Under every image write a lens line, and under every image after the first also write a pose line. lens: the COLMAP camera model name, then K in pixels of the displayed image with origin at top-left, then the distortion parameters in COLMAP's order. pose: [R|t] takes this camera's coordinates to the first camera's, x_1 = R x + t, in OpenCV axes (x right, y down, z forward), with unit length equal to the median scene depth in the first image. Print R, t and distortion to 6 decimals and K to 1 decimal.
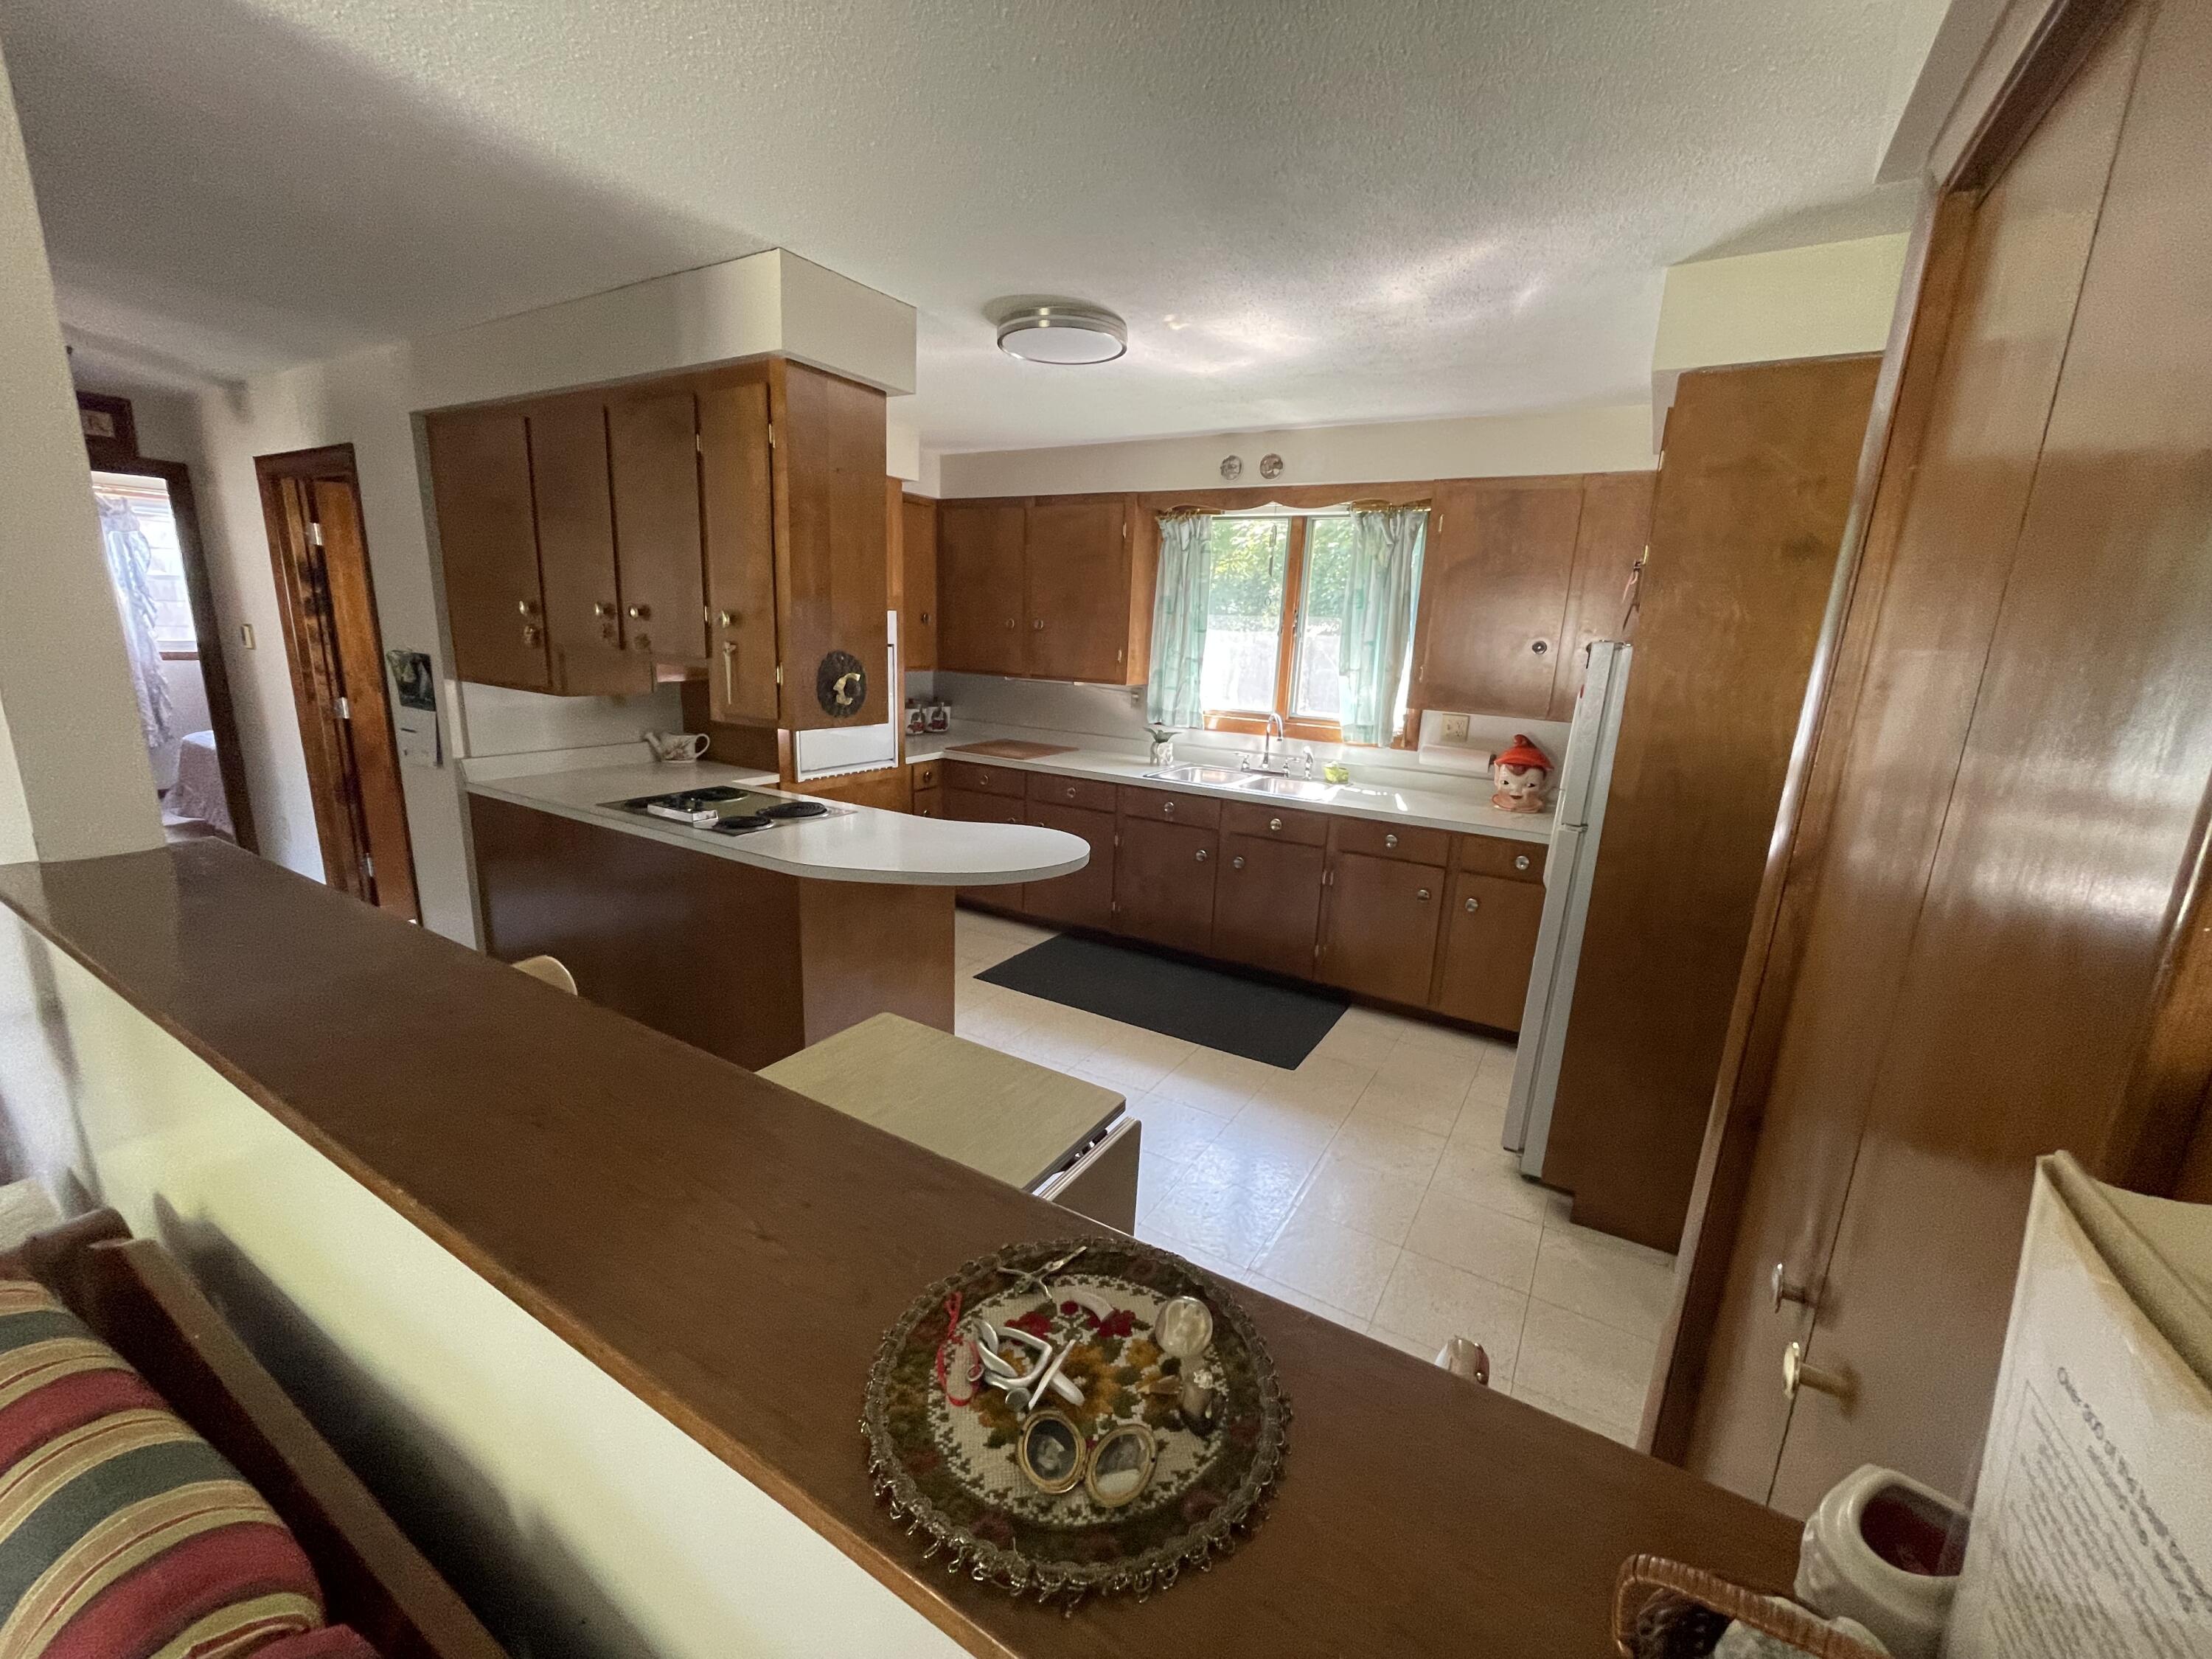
lens RADIAL K [[892.0, 0, 1096.7], [0, 892.0, 836.5], [0, 0, 1]] dist [-0.000594, -0.000108]
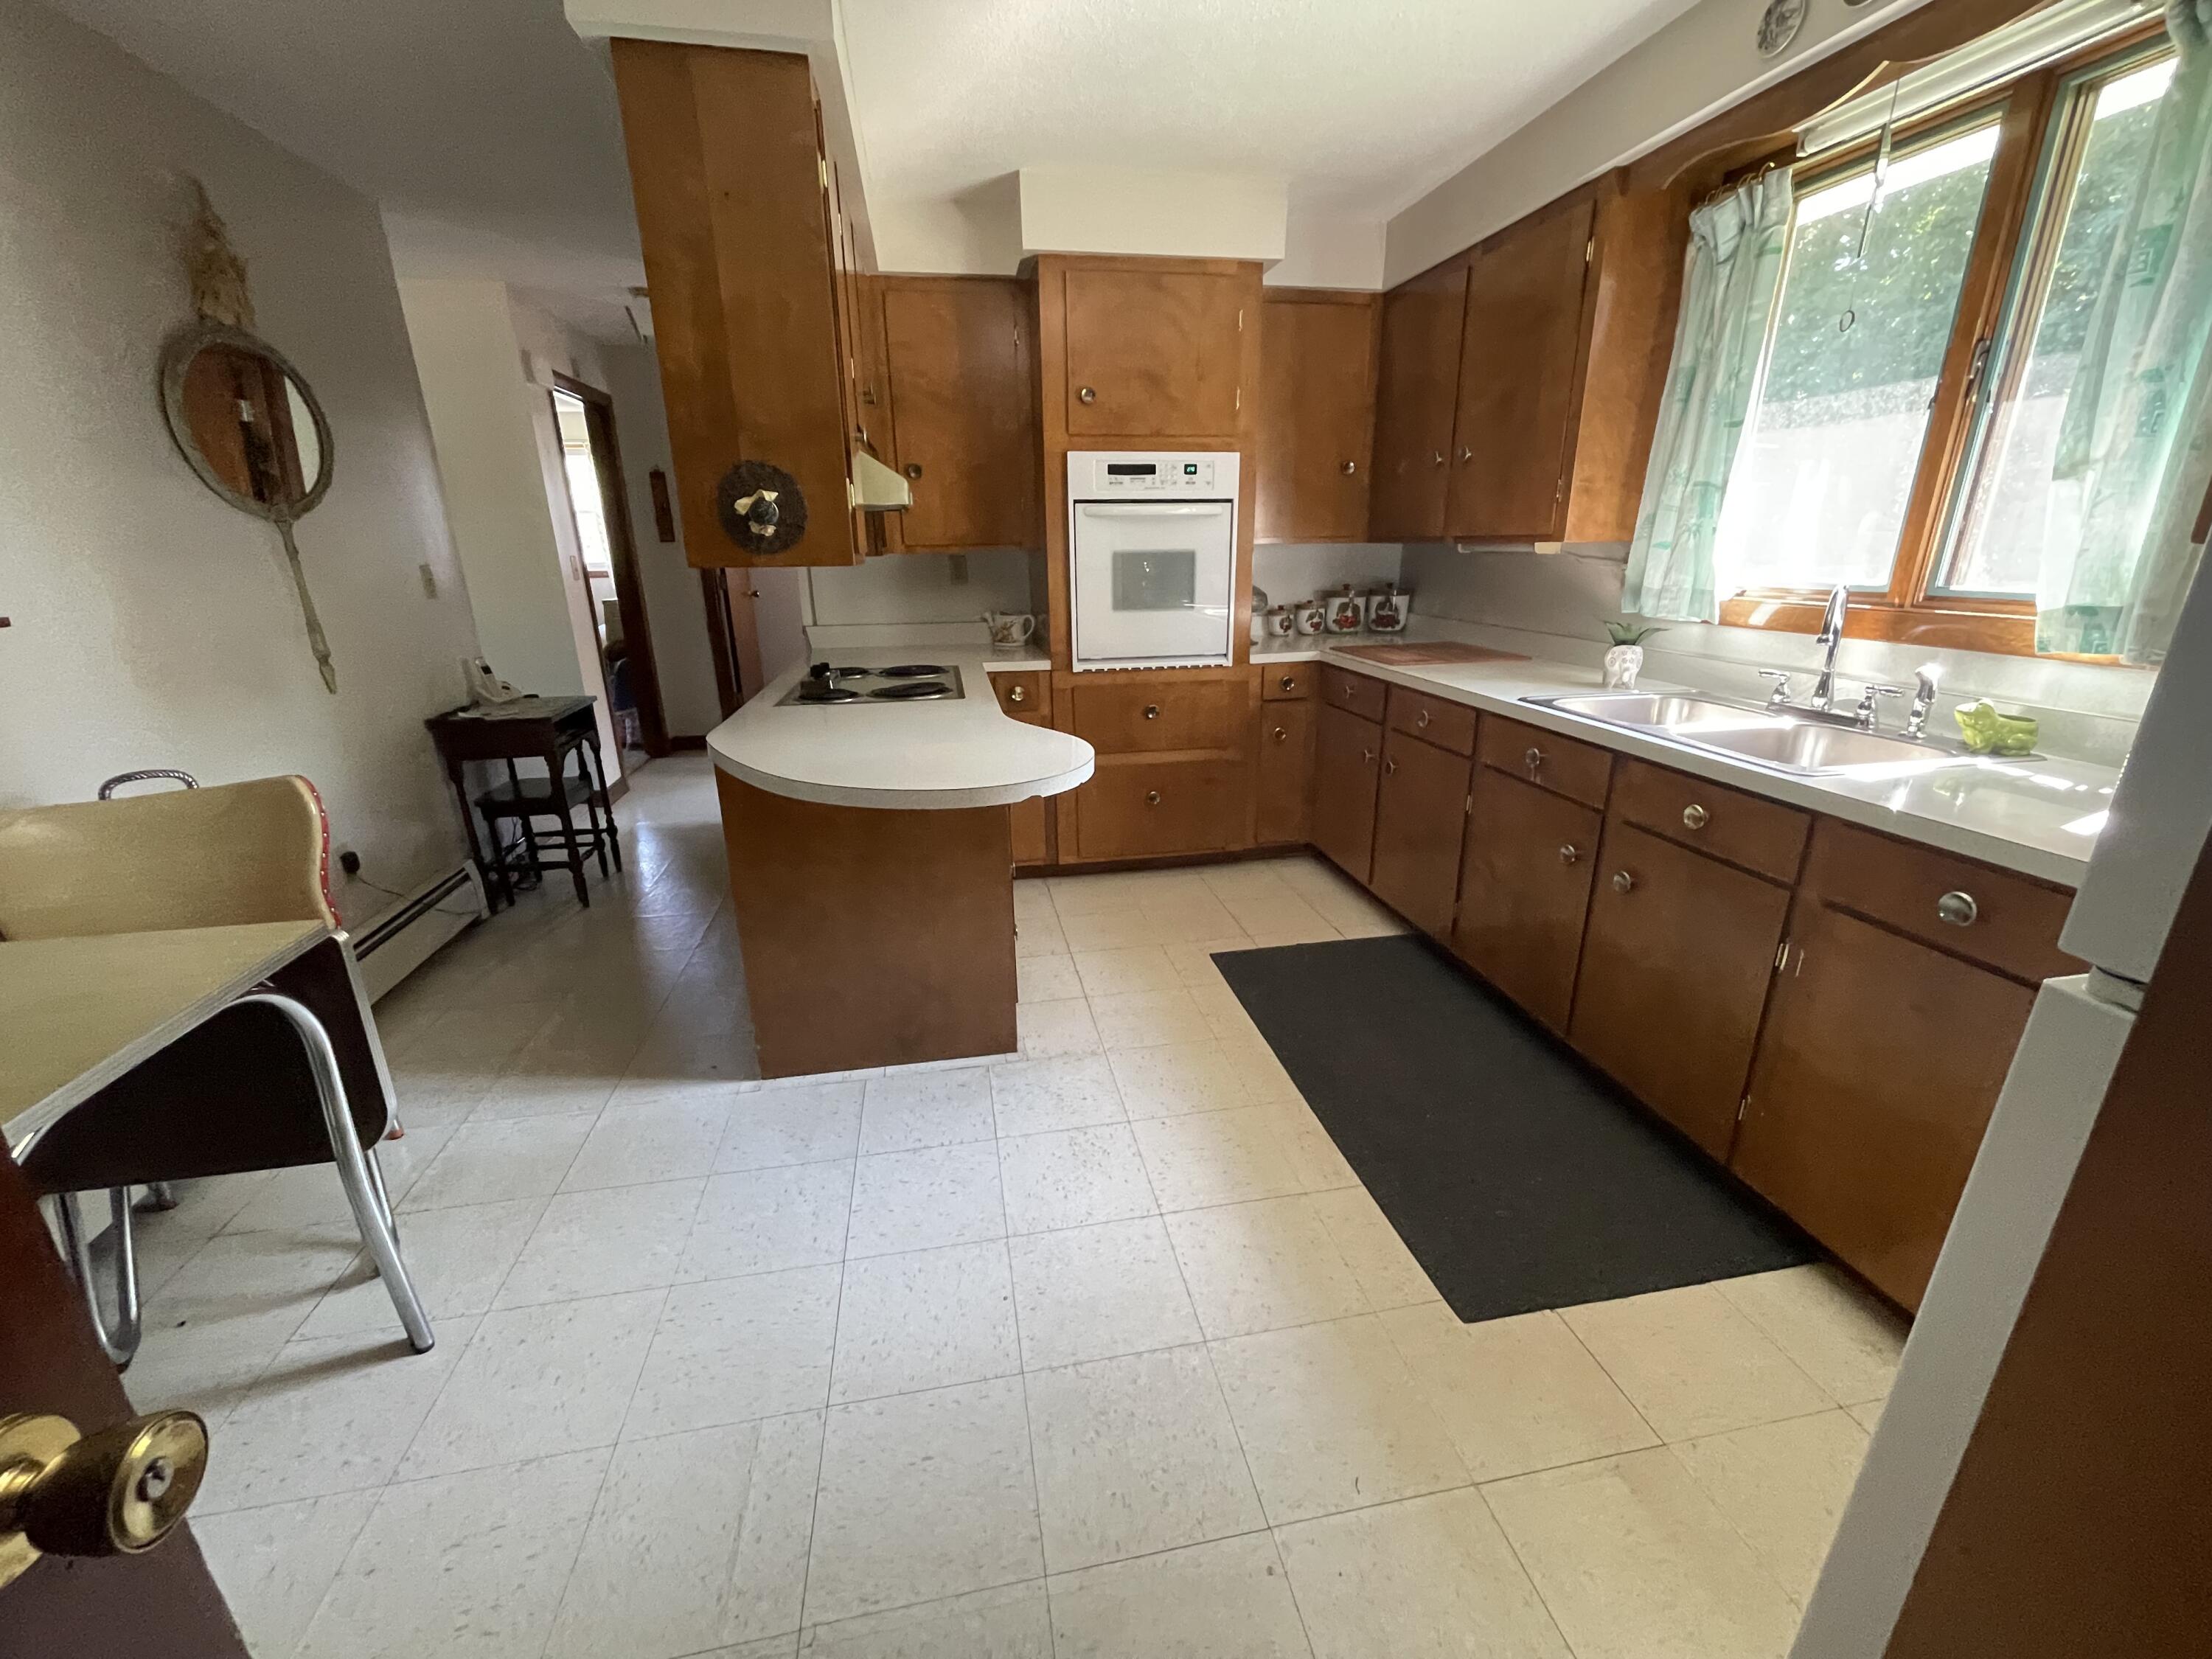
lens RADIAL K [[892.0, 0, 1103.1], [0, 892.0, 837.8], [0, 0, 1]] dist [-0.000594, -0.000108]
pose [[0.666257, 0.189077, -0.721354, 0.291233], [-0.133340, 0.981939, 0.134225, -0.021141], [0.733704, 0.006757, 0.679435, 0.403128]]
